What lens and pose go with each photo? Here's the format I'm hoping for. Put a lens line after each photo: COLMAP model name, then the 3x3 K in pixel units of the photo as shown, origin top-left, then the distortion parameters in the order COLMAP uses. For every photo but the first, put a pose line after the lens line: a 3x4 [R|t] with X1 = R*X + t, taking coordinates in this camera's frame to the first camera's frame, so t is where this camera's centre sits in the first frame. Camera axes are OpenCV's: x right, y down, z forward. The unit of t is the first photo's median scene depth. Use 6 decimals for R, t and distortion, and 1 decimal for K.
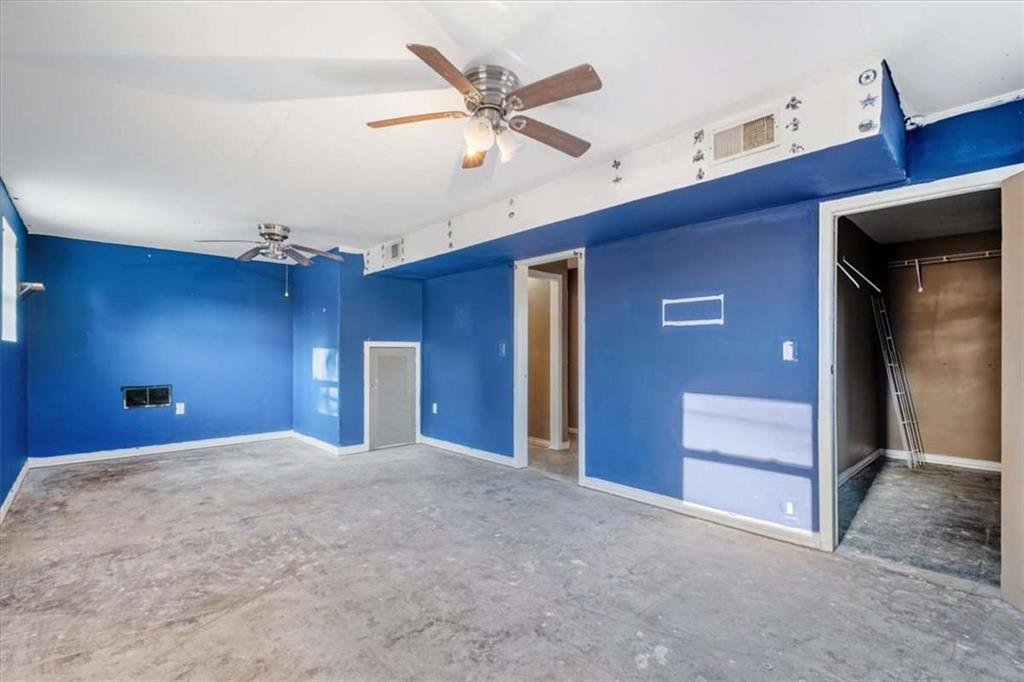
lens RADIAL K [[463.0, 0, 512.0], [0, 463.0, 341.0], [0, 0, 1]] dist [-0.001183, -0.000372]
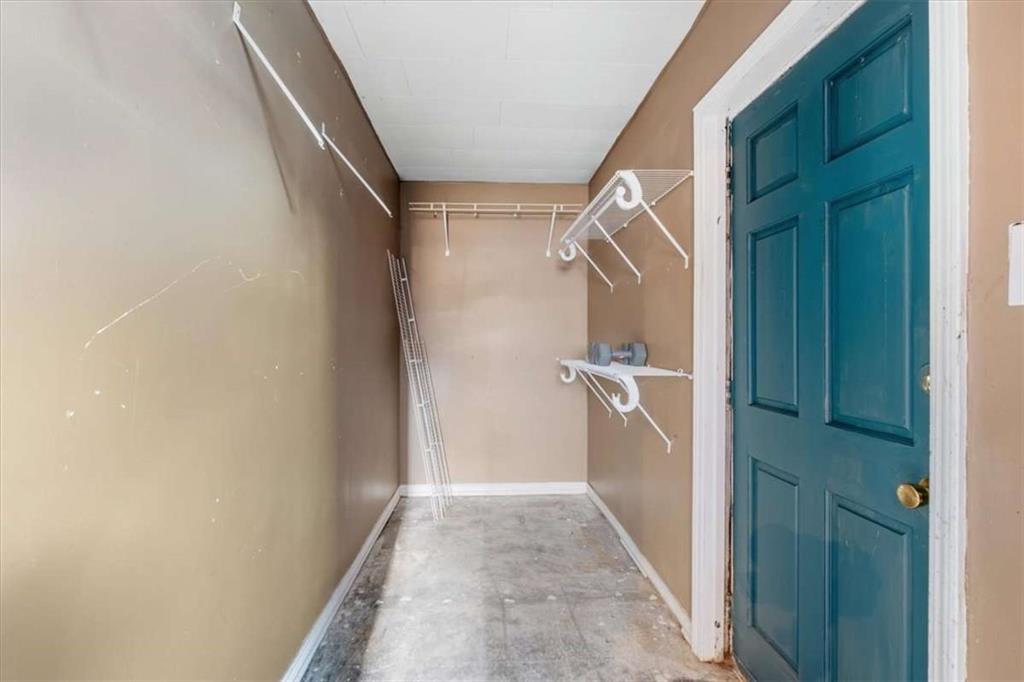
lens RADIAL K [[463.0, 0, 512.0], [0, 463.0, 341.0], [0, 0, 1]] dist [-0.001183, -0.000372]
pose [[0.636005, 0.001806, 0.771683, 0.410549], [-0.004856, 0.999987, 0.001663, 0.021912], [-0.771670, -0.004805, 0.636005, 0.485660]]
